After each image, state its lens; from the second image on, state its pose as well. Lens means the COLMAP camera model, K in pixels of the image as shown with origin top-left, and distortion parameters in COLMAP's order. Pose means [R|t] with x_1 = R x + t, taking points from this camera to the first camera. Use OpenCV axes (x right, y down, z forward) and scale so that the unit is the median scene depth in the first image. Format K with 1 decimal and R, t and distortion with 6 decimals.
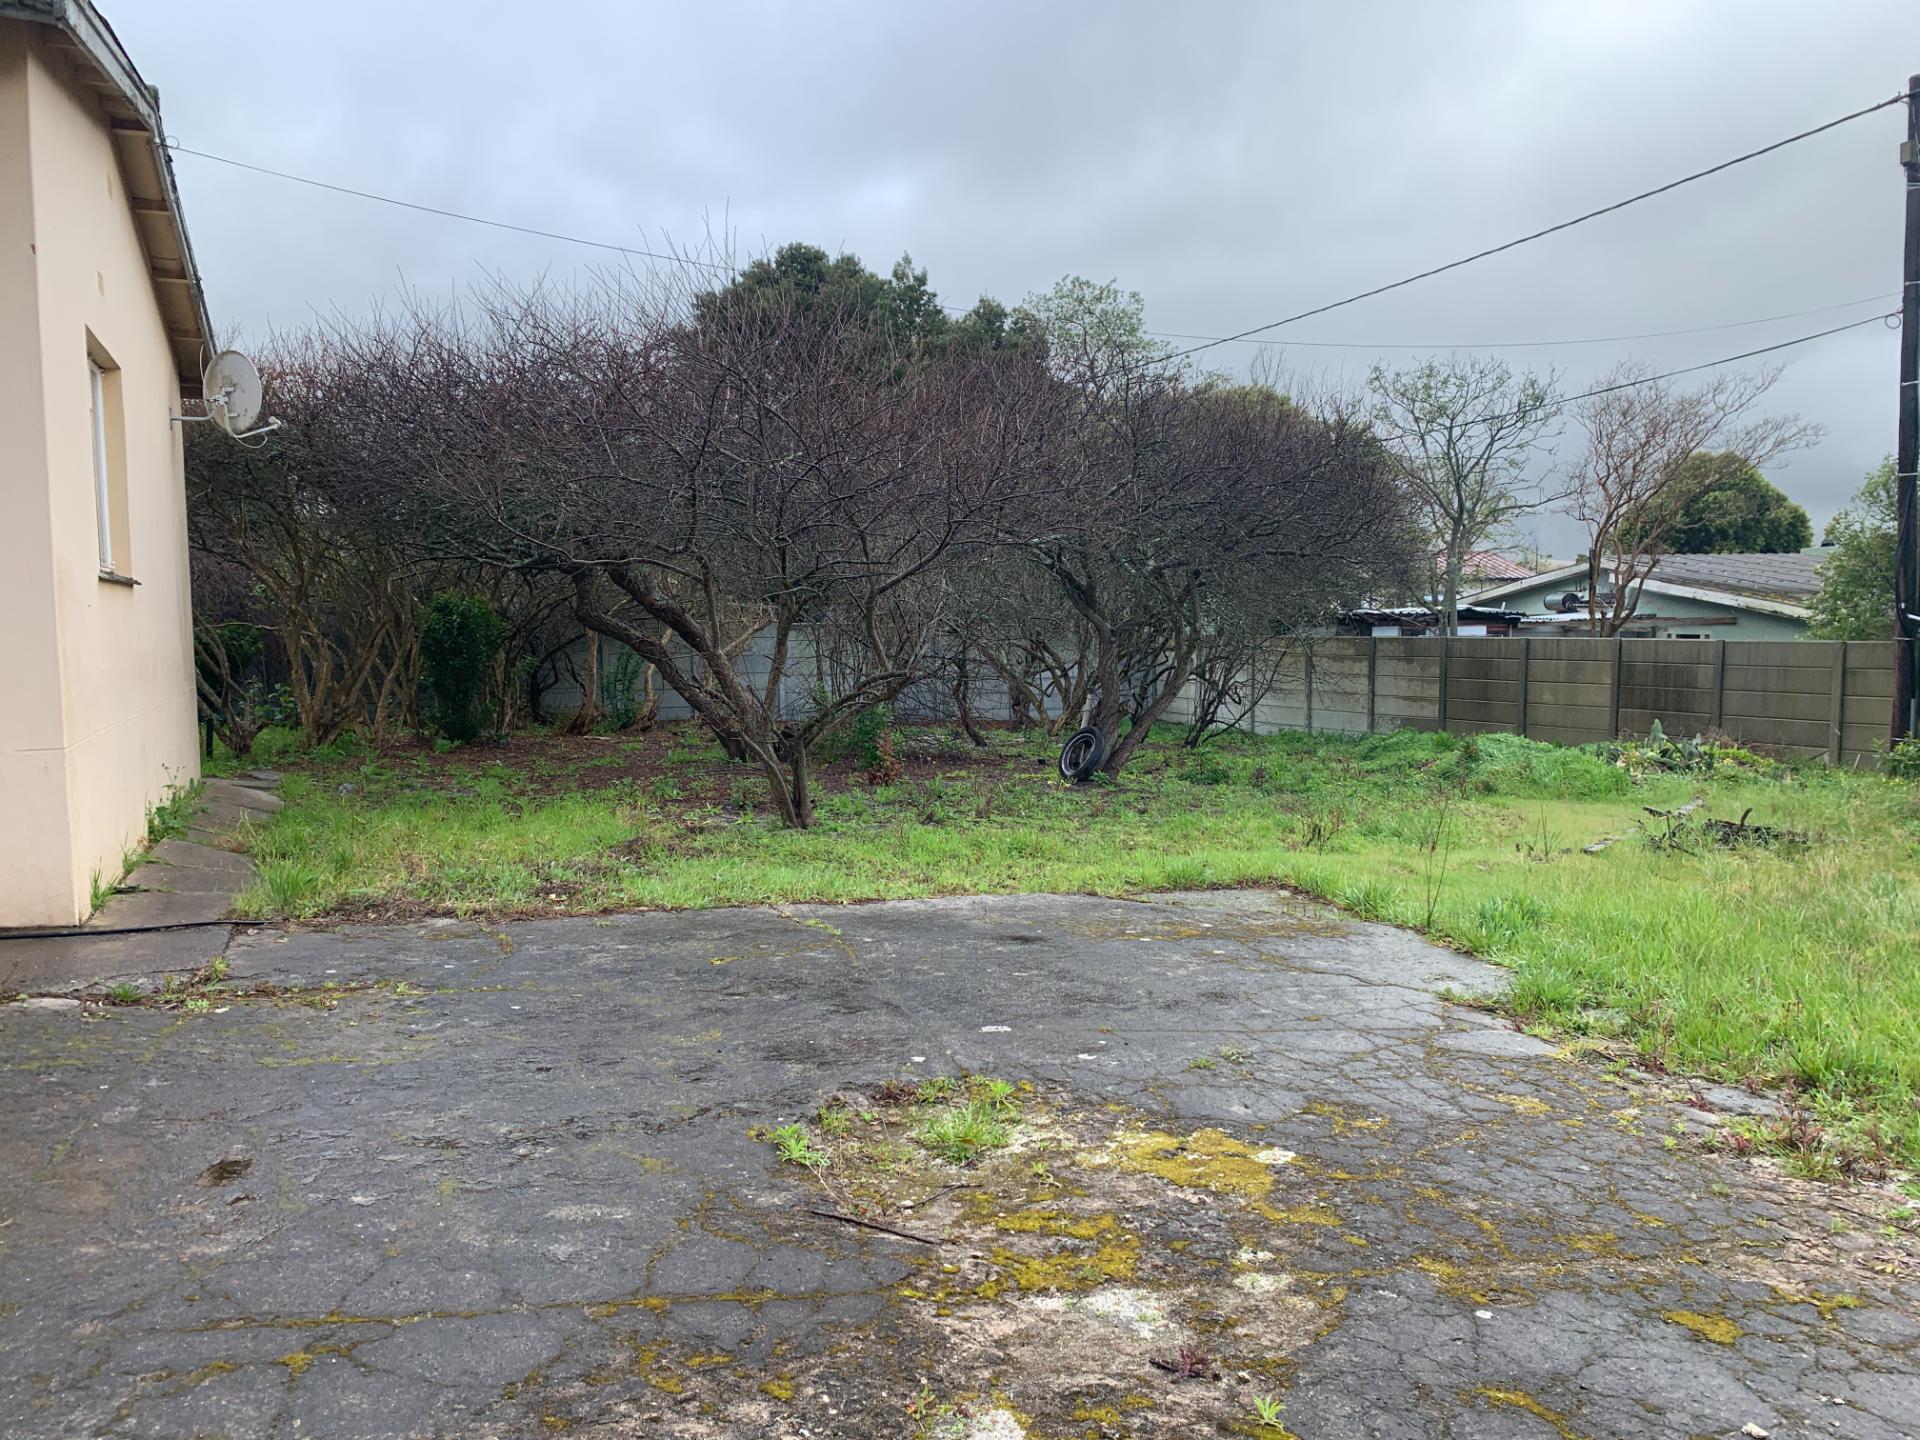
lens RADIAL K [[1449.2, 0, 966.0], [0, 1449.2, 700.6], [0, 0, 1]] dist [0.062489, -0.070790]
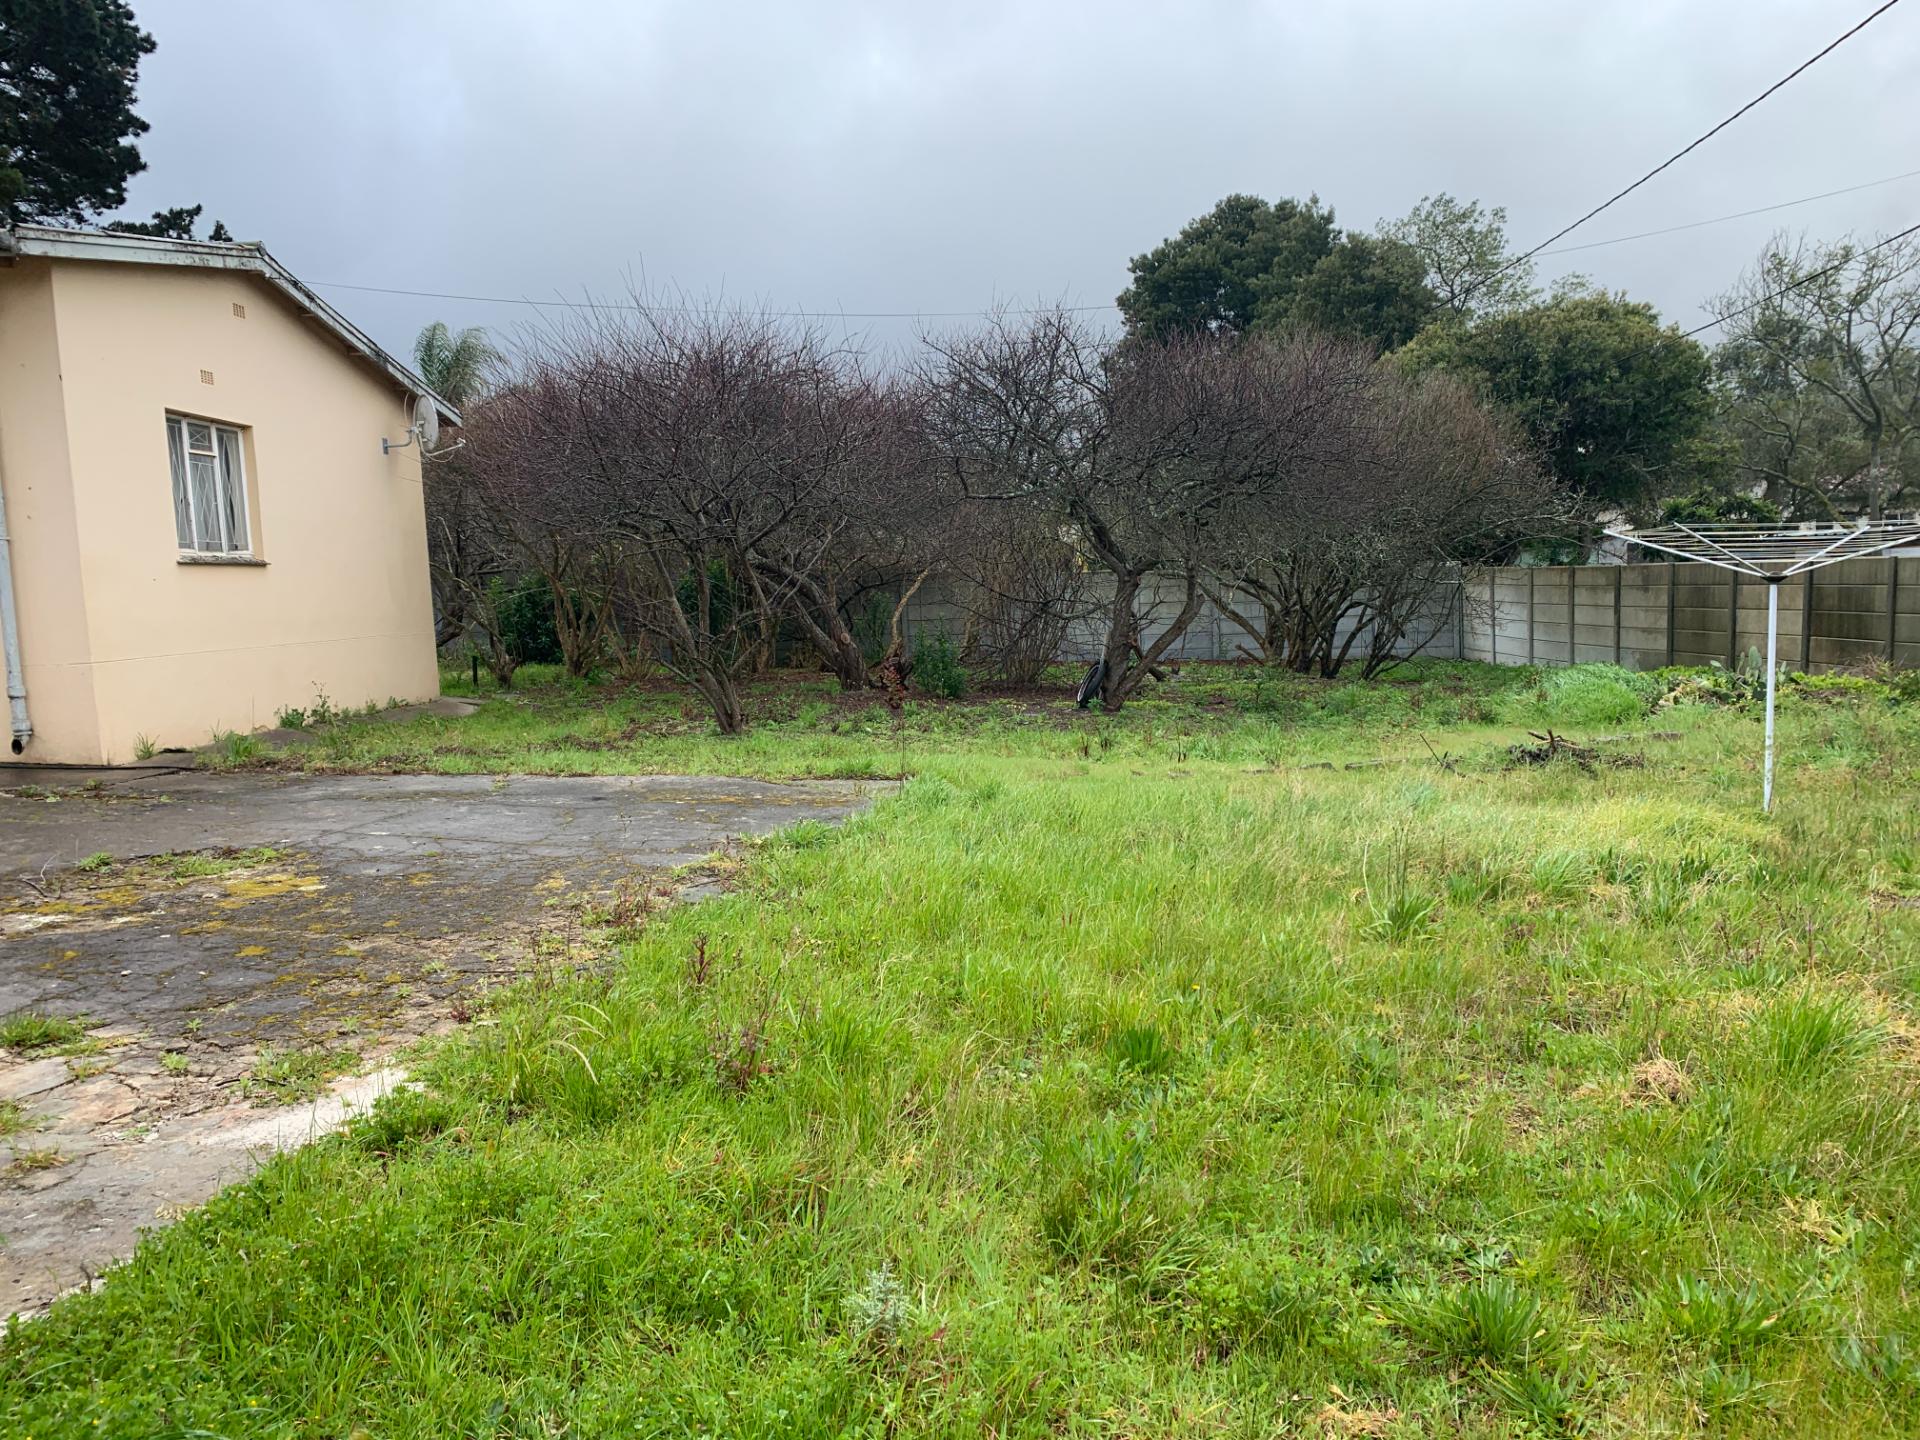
lens RADIAL K [[1457.6, 0, 969.0], [0, 1457.6, 717.2], [0, 0, 1]] dist [0.060119, -0.061790]
pose [[0.899639, 0.009672, -0.436528, 0.322321], [0.010173, 0.999019, 0.043102, 0.009038], [0.436517, -0.043217, 0.898657, -0.037820]]
